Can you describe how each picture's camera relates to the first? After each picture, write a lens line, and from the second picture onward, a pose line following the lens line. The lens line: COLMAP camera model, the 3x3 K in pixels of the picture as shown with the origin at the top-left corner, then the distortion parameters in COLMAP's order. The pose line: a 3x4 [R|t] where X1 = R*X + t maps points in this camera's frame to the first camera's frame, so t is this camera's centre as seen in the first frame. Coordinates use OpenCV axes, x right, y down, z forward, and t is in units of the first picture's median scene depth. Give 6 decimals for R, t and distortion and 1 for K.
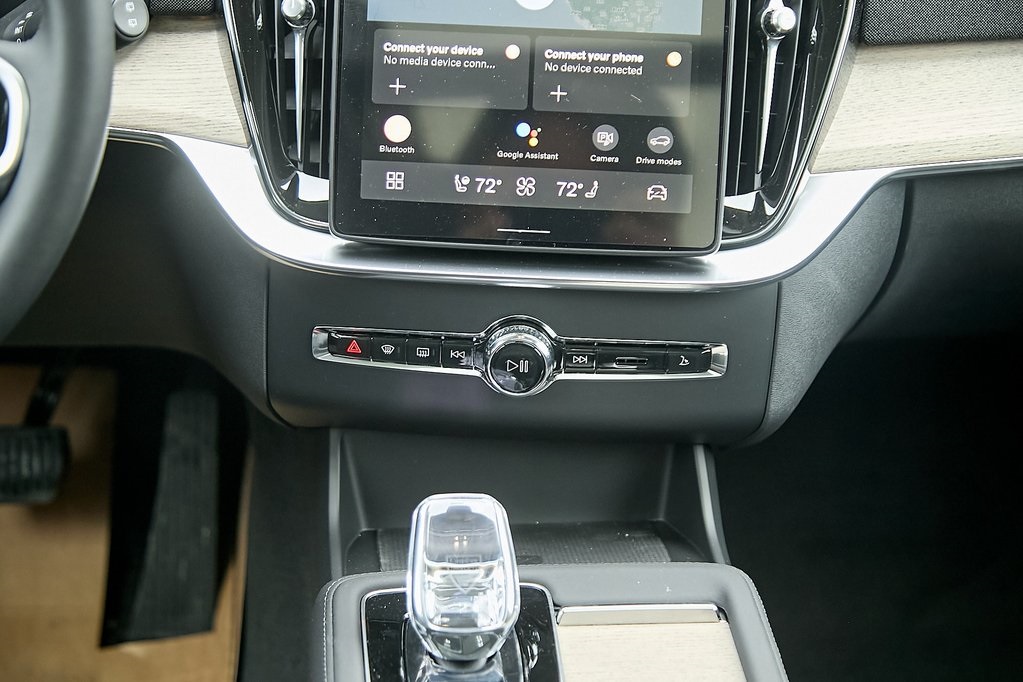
lens RADIAL K [[1830.8, 0, 511.5], [0, 1830.8, 341.0], [0, 0, 1]] dist [-0.049976, -0.058963]
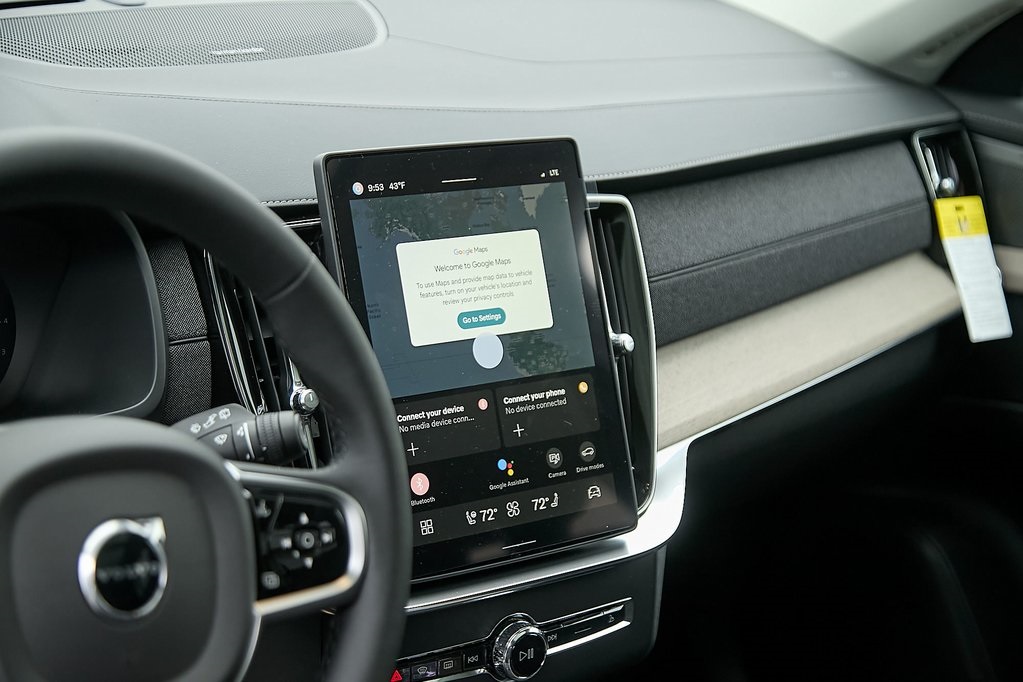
lens RADIAL K [[1992.5, 0, 514.1], [0, 1992.5, 344.1], [0, 0, 1]] dist [-0.050660, -0.169119]
pose [[0.763501, -0.157045, 0.626421, -0.815763], [0.231002, 0.972218, -0.037815, -0.141795], [-0.603080, 0.173577, 0.778567, -0.063315]]
